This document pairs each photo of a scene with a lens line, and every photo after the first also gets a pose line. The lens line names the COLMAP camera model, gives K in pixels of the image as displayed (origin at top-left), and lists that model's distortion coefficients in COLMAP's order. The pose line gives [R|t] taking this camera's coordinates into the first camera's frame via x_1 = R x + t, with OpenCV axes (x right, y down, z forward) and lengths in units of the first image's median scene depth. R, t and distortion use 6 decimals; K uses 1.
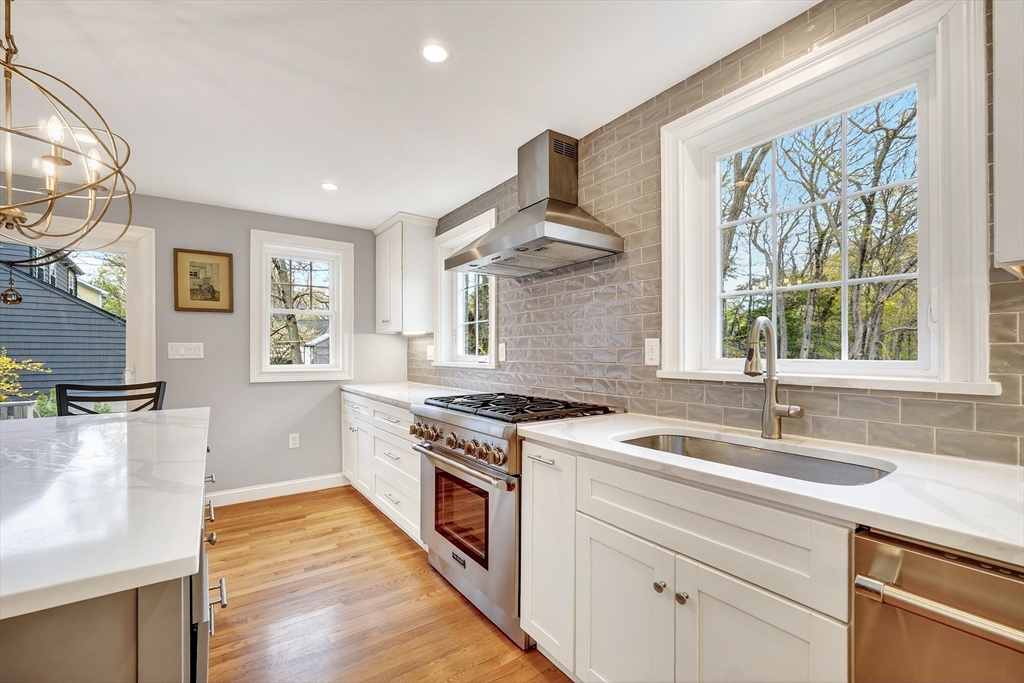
lens RADIAL K [[440.2, 0, 513.9], [0, 440.2, 346.6], [0, 0, 1]] dist [-0.000641, 0.000208]
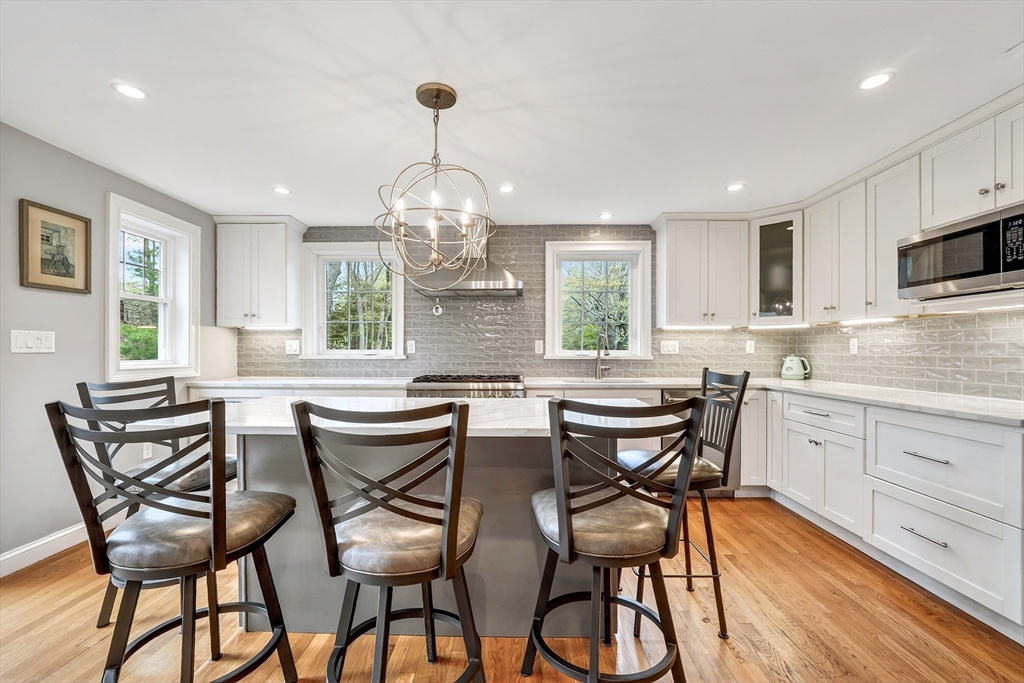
lens RADIAL K [[433.6, 0, 511.4], [0, 433.6, 351.6], [0, 0, 1]] dist [-0.009067, 0.000380]
pose [[0.590891, -0.000805, 0.806751, -0.936984], [-0.012829, 0.999864, 0.010394, 0.008881], [-0.806650, -0.016491, 0.590800, -0.071080]]
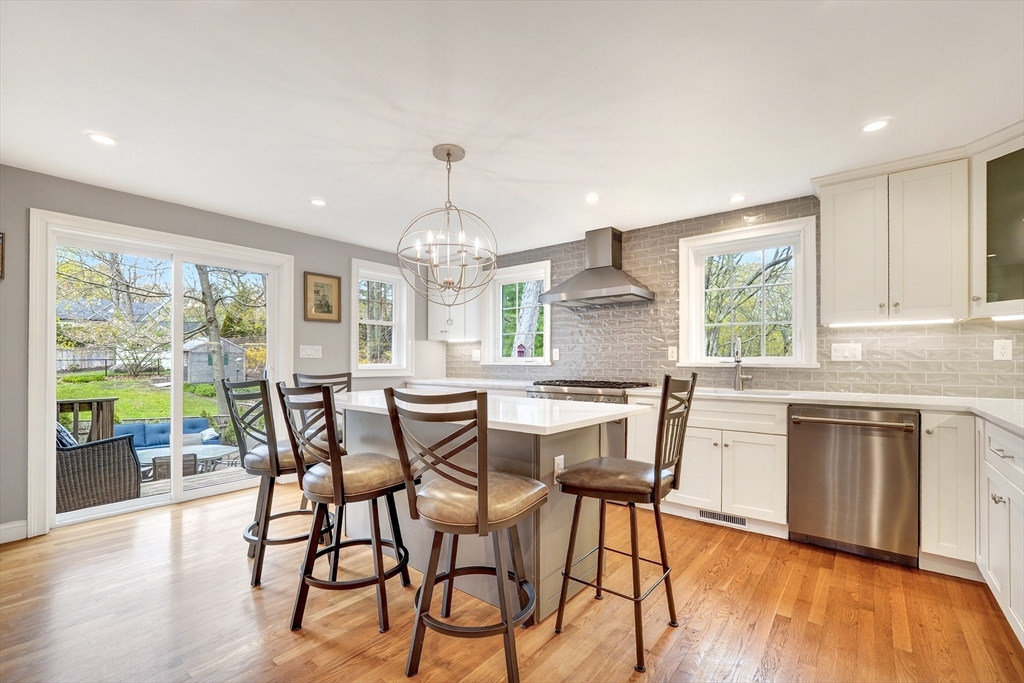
lens RADIAL K [[440.8, 0, 517.3], [0, 440.8, 356.8], [0, 0, 1]] dist [-0.001315, 0.000123]
pose [[0.958879, 0.005895, 0.283755, -0.586531], [-0.007192, 0.999968, 0.003531, 0.016237], [-0.283725, -0.005426, 0.958890, -0.437153]]
